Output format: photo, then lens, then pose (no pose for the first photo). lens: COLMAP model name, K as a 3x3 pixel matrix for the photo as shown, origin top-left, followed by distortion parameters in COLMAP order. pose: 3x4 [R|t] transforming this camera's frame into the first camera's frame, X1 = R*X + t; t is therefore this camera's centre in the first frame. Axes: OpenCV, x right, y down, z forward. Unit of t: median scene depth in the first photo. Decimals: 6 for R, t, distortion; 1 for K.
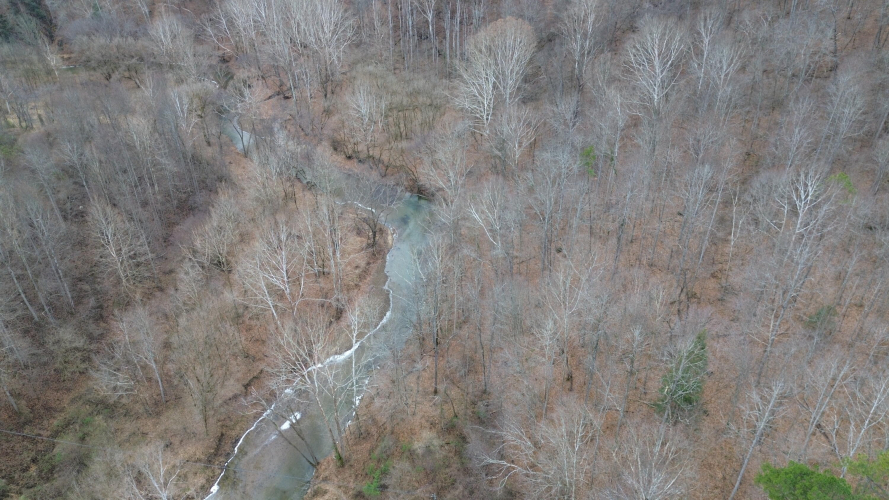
lens RADIAL K [[628.6, 0, 442.5], [0, 628.6, 249.3], [0, 0, 1]] dist [0.081814, -0.083146]
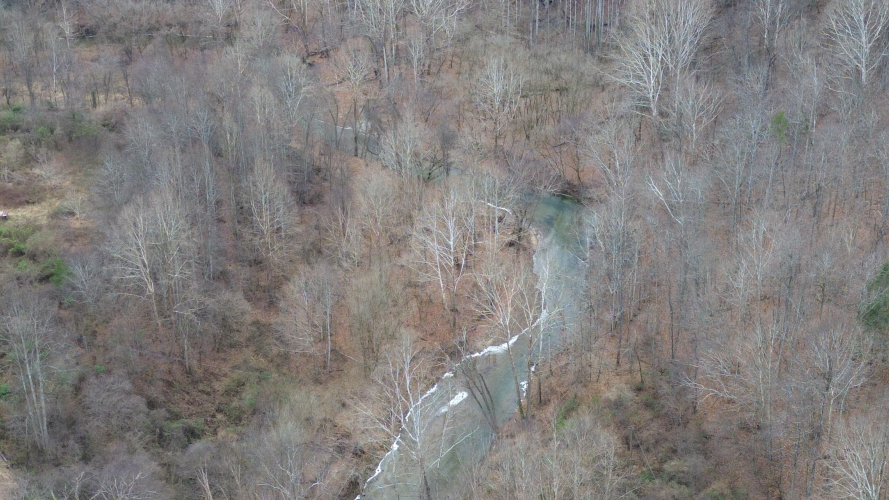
lens RADIAL K [[1240.2, 0, 440.6], [0, 1240.2, 250.9], [0, 0, 1]] dist [0.221118, -0.713005]
pose [[0.998821, 0.016073, -0.045800, -0.160902], [-0.021804, 0.991596, -0.127521, 0.253795], [0.043366, 0.128369, 0.990778, -0.735666]]
